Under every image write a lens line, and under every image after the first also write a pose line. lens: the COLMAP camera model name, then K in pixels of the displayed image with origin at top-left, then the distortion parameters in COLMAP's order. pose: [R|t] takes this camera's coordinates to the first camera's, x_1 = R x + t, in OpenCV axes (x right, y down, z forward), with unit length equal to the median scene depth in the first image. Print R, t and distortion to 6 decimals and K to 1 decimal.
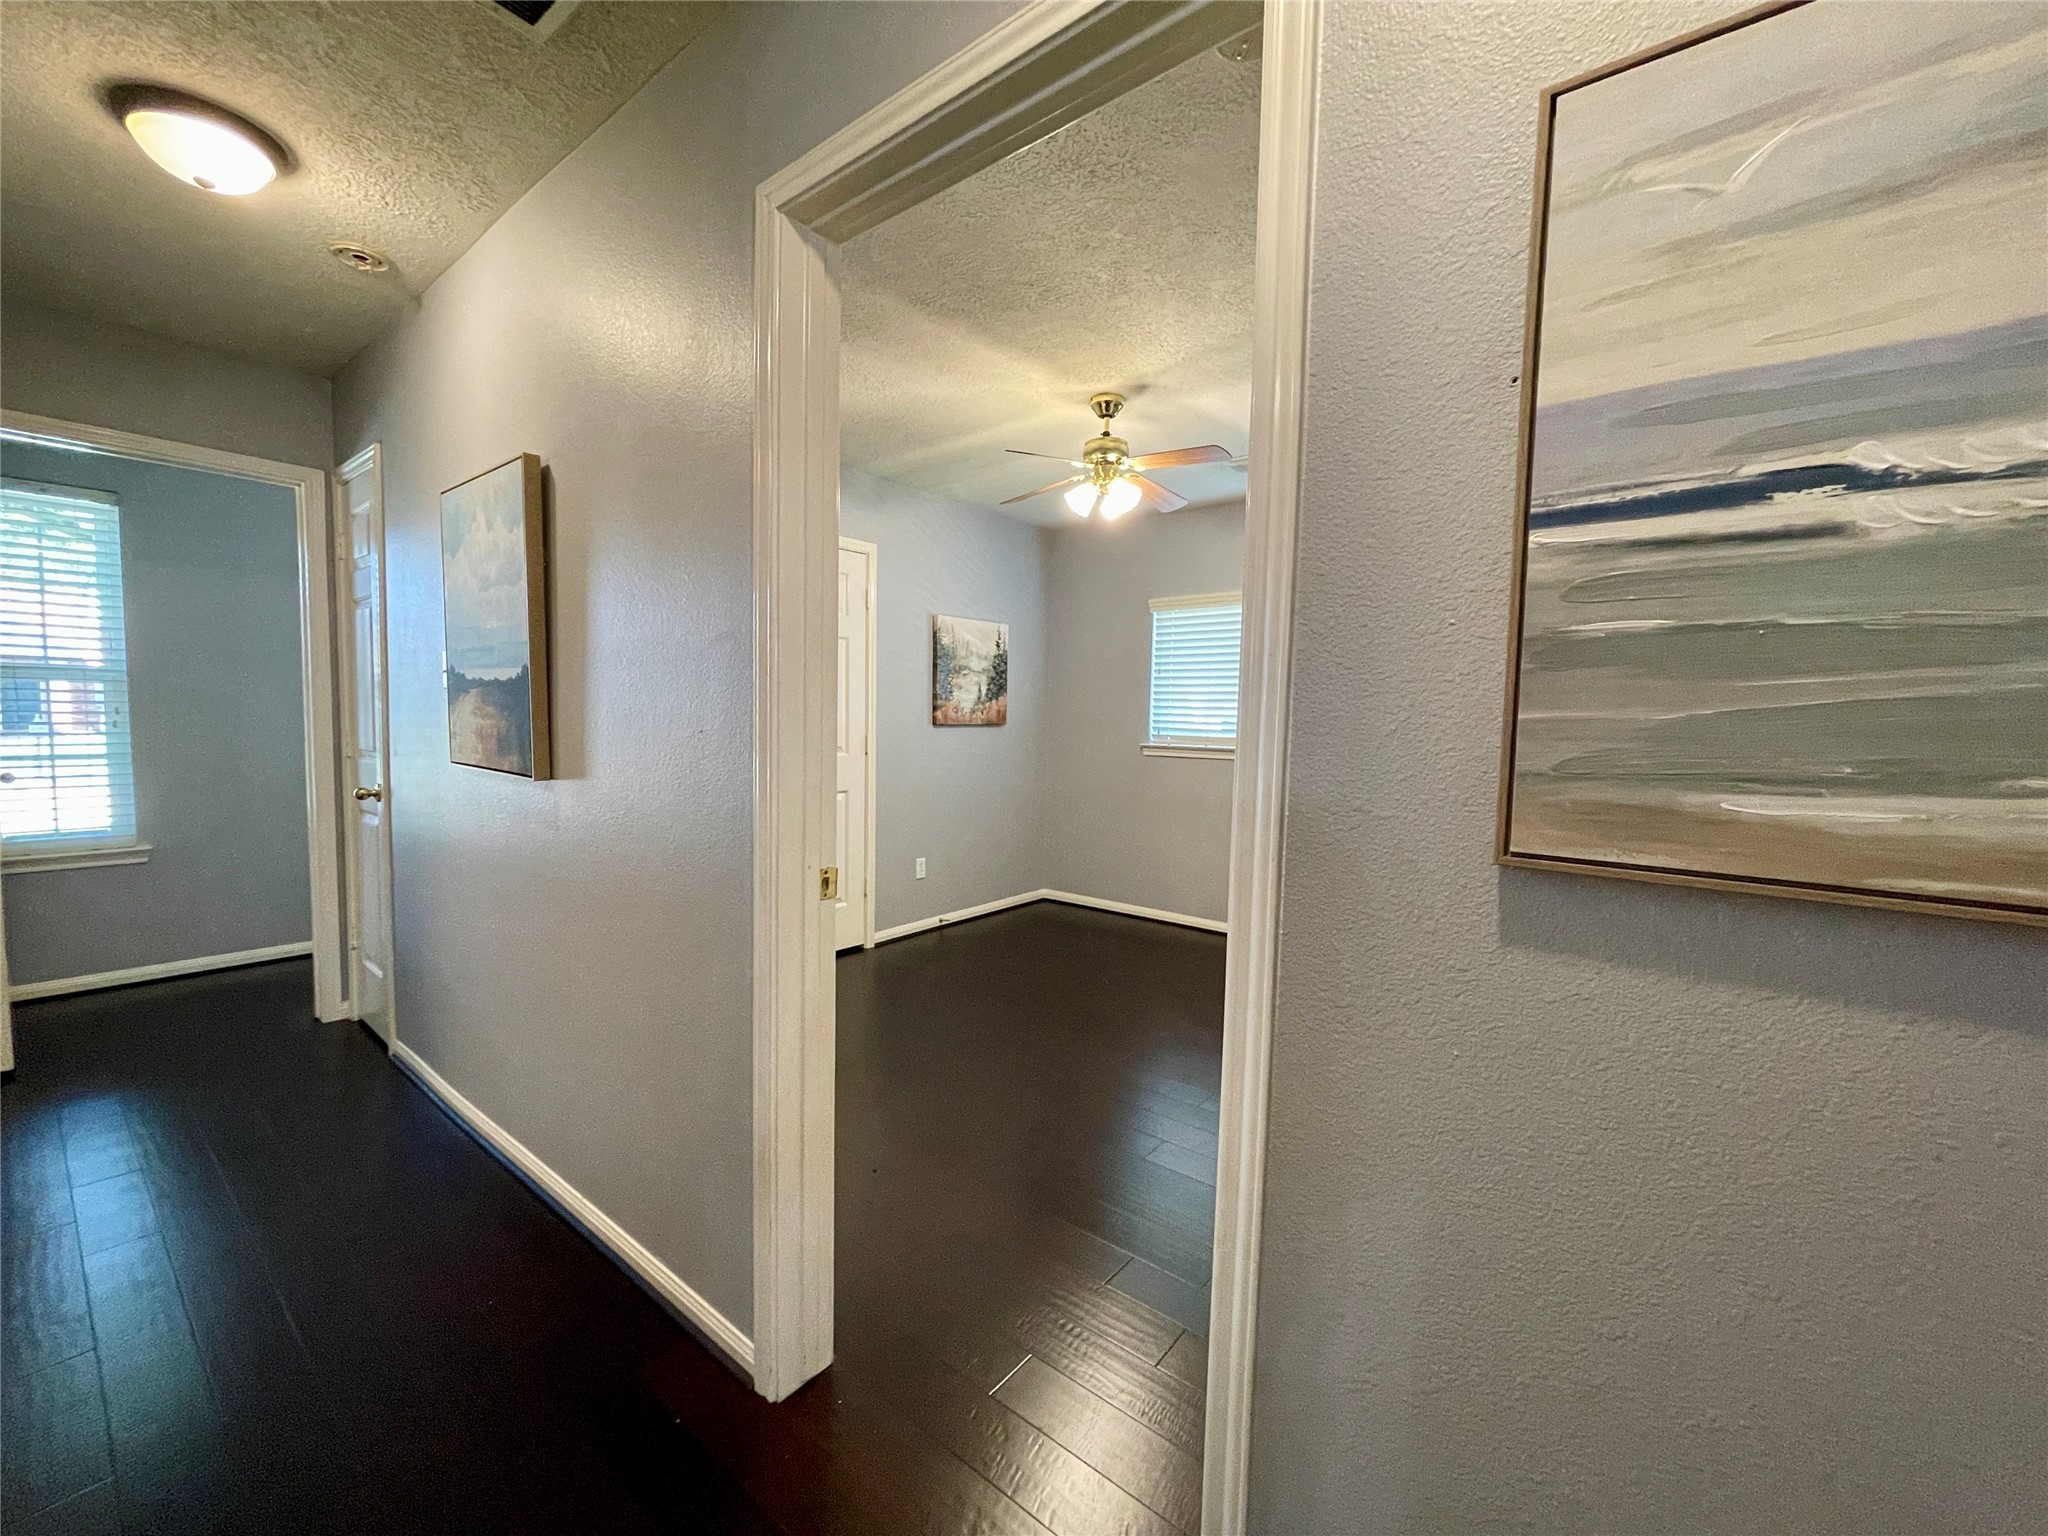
lens RADIAL K [[824.7, 0, 1019.1], [0, 824.7, 764.9], [0, 0, 1]] dist [-0.001266, 0.000071]
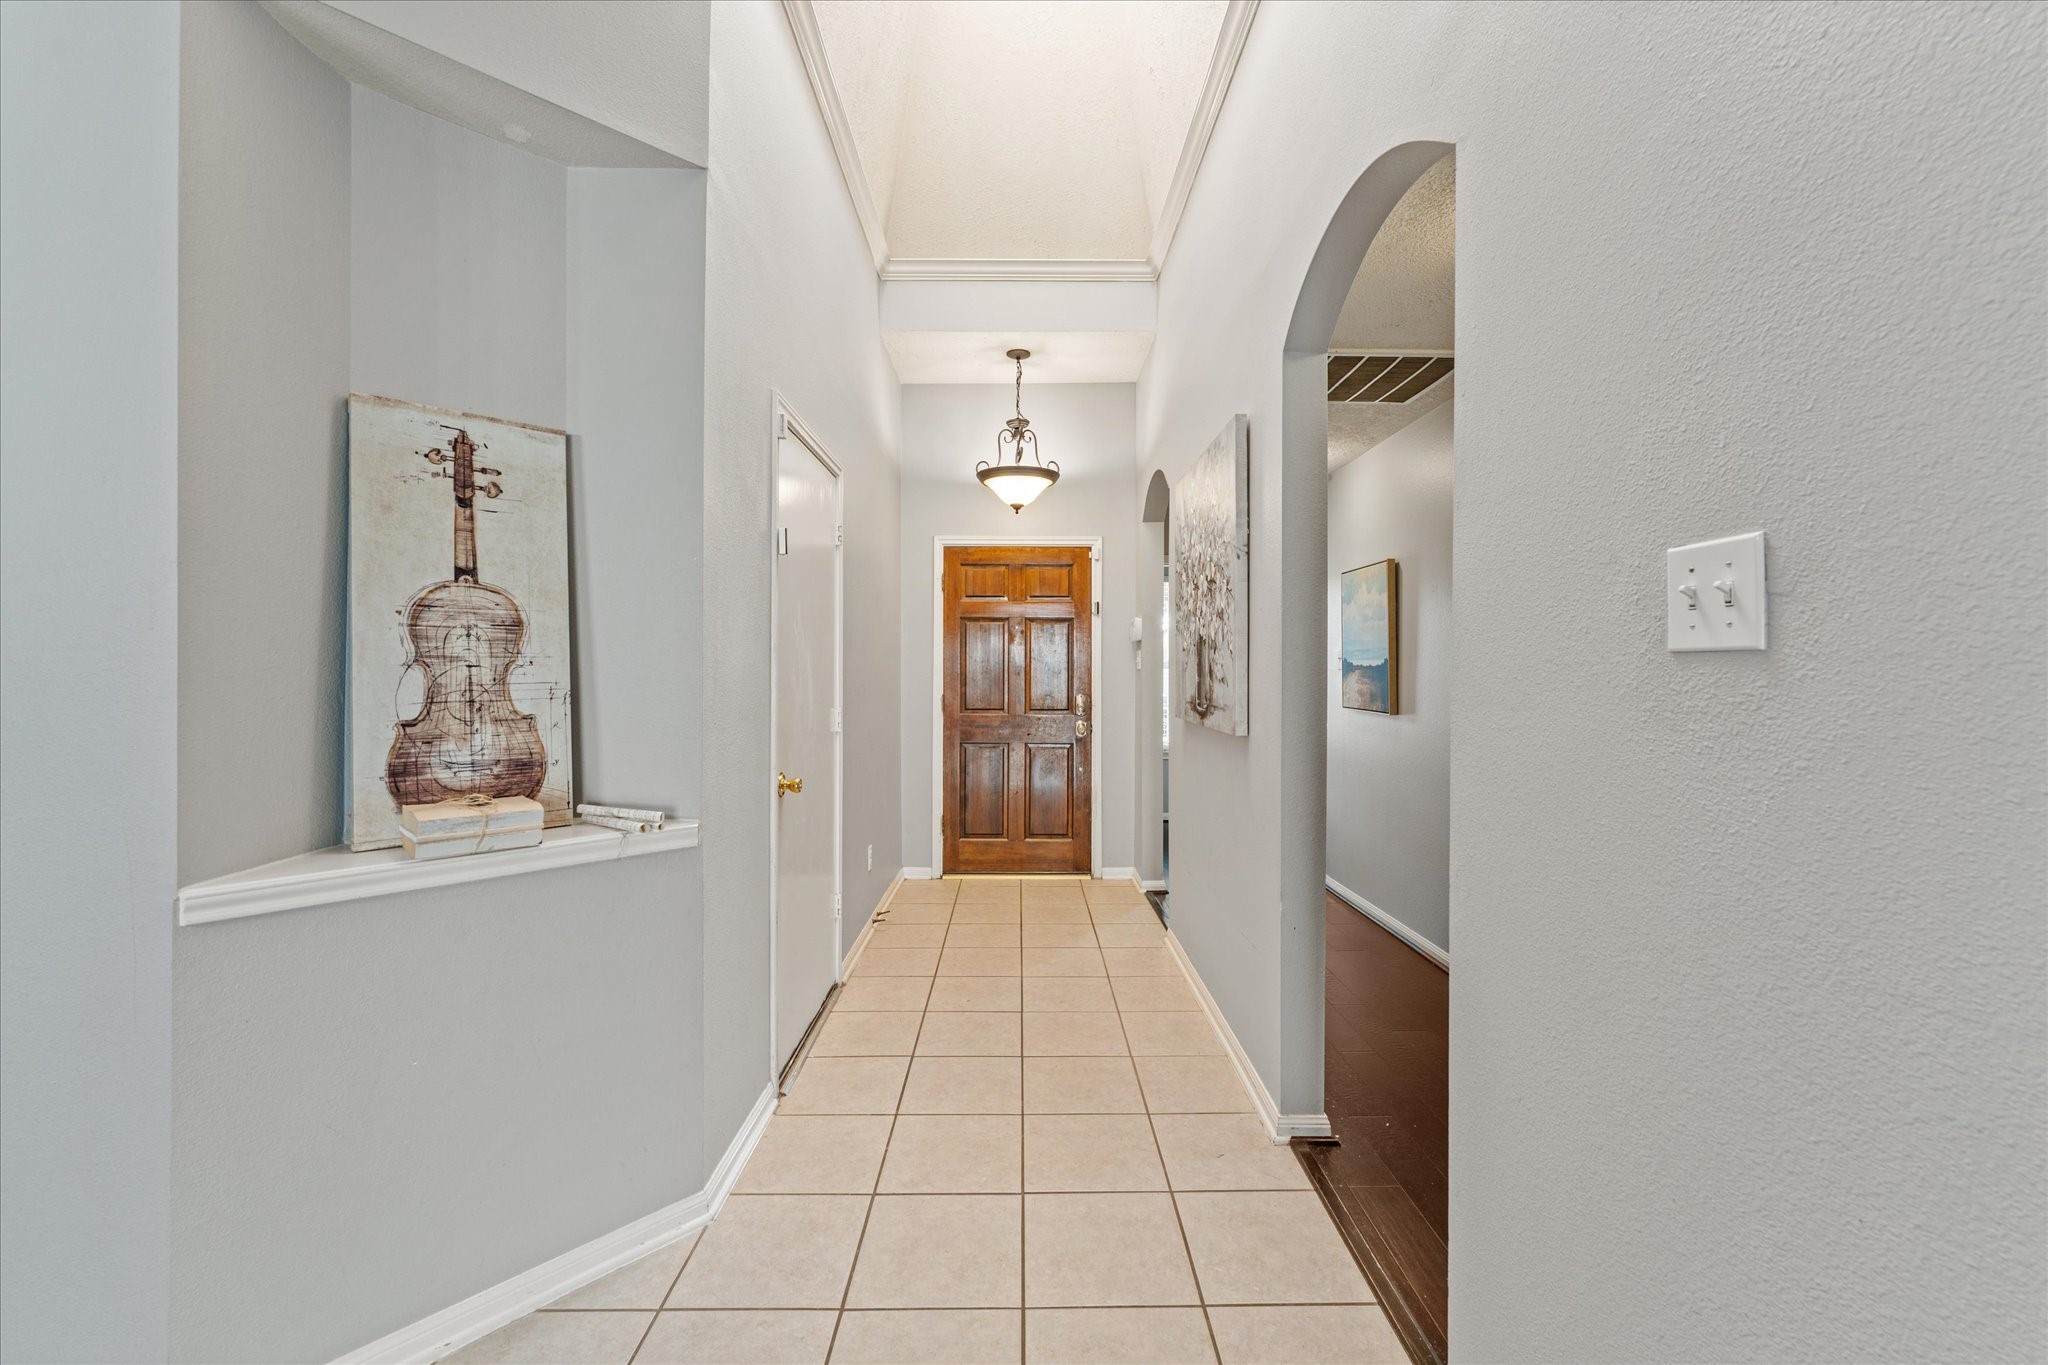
lens RADIAL K [[826.0, 0, 1022.9], [0, 826.0, 671.0], [0, 0, 1]] dist [0.001034, 0.000026]
pose [[0.628203, -0.016541, -0.777874, 0.424361], [-0.036061, 0.998081, -0.050346, 0.044332], [0.777214, 0.059678, 0.626401, -0.969391]]
